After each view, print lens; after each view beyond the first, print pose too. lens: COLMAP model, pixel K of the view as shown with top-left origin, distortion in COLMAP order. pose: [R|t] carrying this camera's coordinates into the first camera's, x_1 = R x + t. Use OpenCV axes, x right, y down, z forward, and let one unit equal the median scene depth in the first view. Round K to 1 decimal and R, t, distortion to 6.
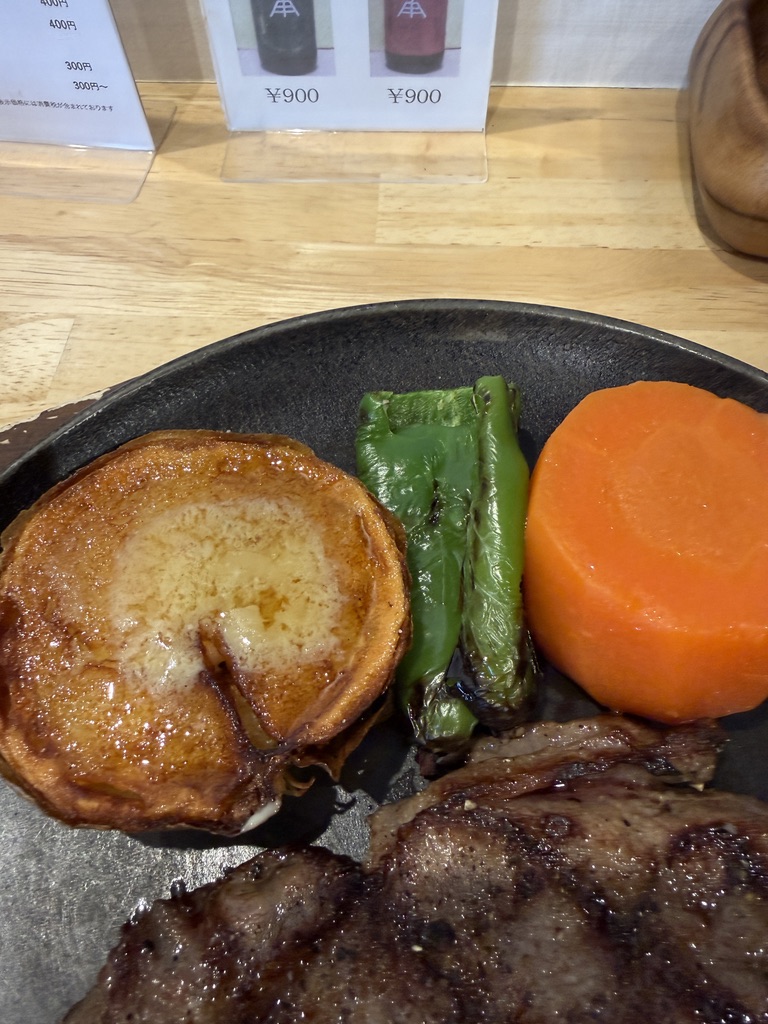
lens RADIAL K [[738.4, 0, 388.1], [0, 738.4, 453.4], [0, 0, 1]] dist [-0.016776, 0.000123]
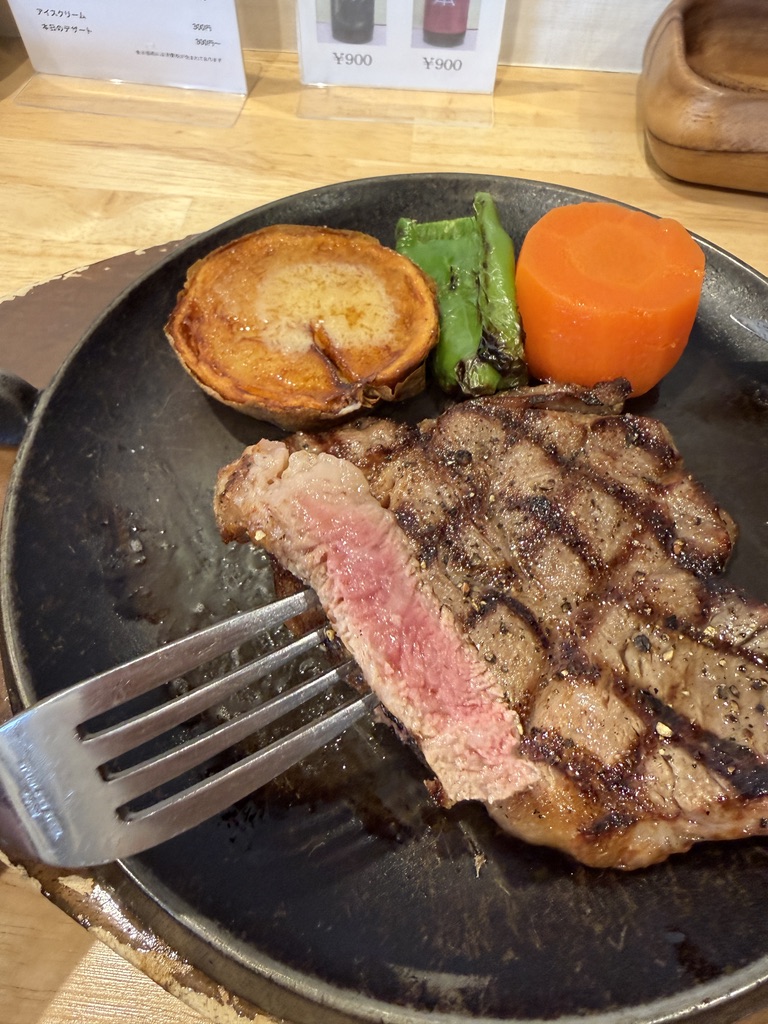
lens RADIAL K [[738.4, 0, 381.8], [0, 738.4, 424.5], [0, 0, 1]] dist [-0.016776, 0.000123]
pose [[0.998721, 0.050553, -0.000458, -0.044676], [-0.050454, 0.996117, -0.072149, 0.302023], [-0.003191, 0.072079, 0.997394, -0.329944]]
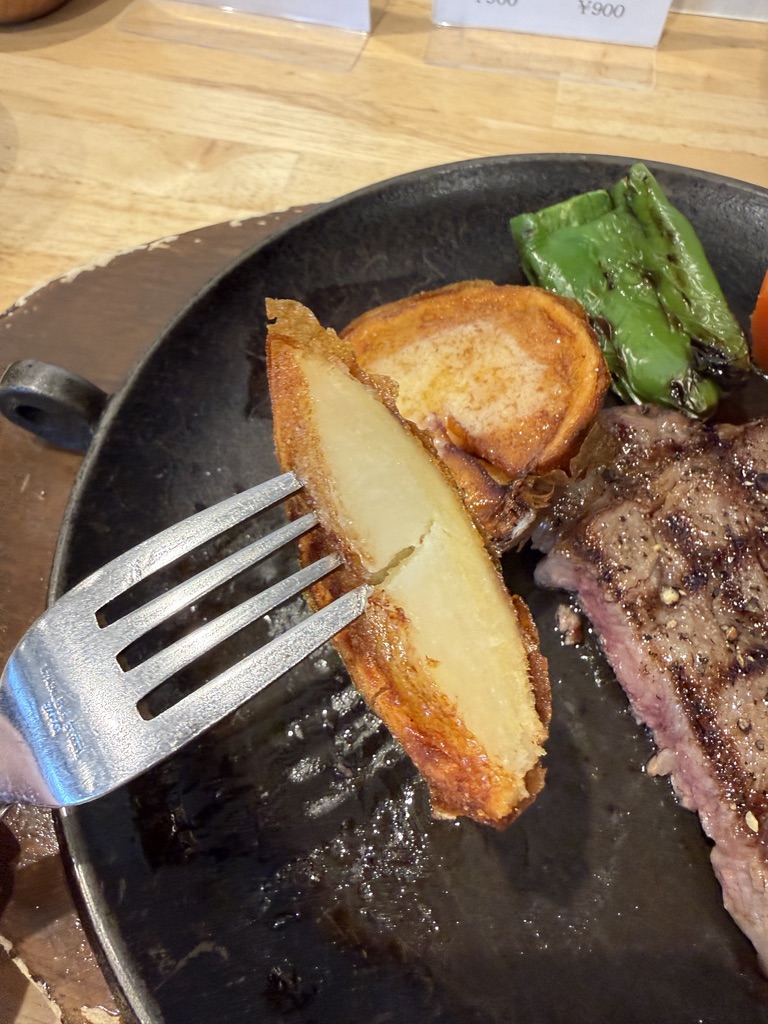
lens RADIAL K [[738.4, 0, 375.6], [0, 738.4, 408.5], [0, 0, 1]] dist [-0.016776, 0.000123]
pose [[0.982127, 0.157822, -0.102561, -0.101301], [-0.157155, 0.987466, 0.014608, 0.183768], [0.103581, 0.001771, 0.994619, -0.191940]]
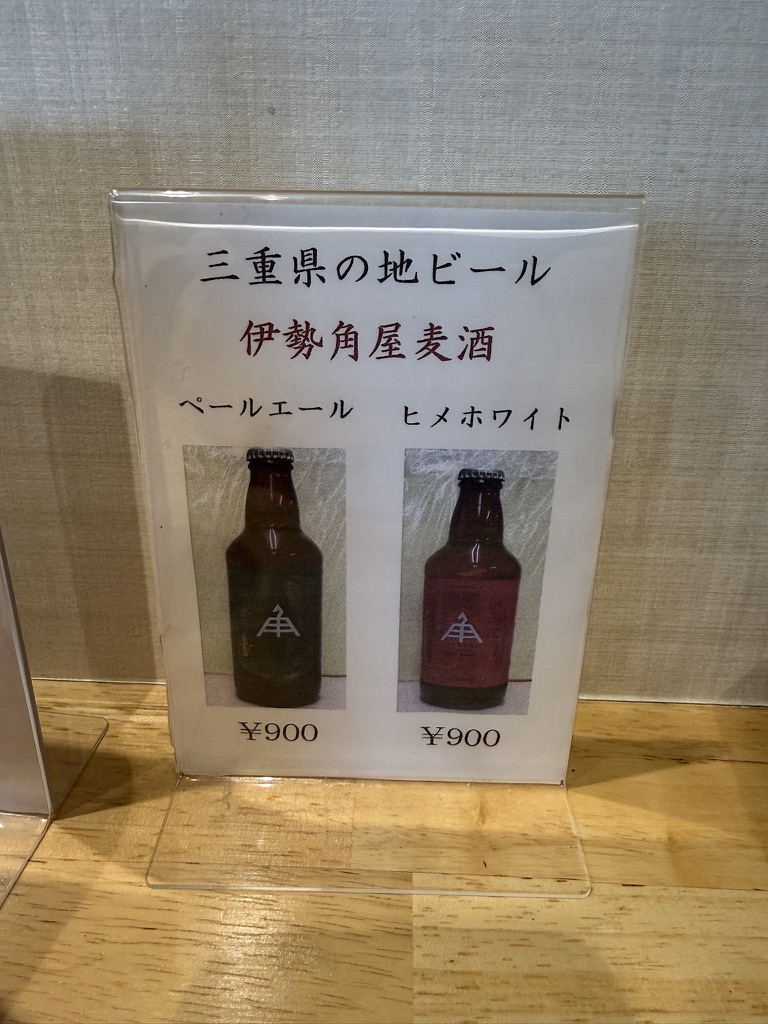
lens RADIAL K [[738.4, 0, 380.3], [0, 738.4, 435.2], [0, 0, 1]] dist [-0.016776, 0.000123]
pose [[0.999475, 0.026058, 0.019241, -0.062159], [-0.009870, 0.810771, -0.585280, -0.339223], [-0.030851, 0.584783, 0.810603, 0.318967]]
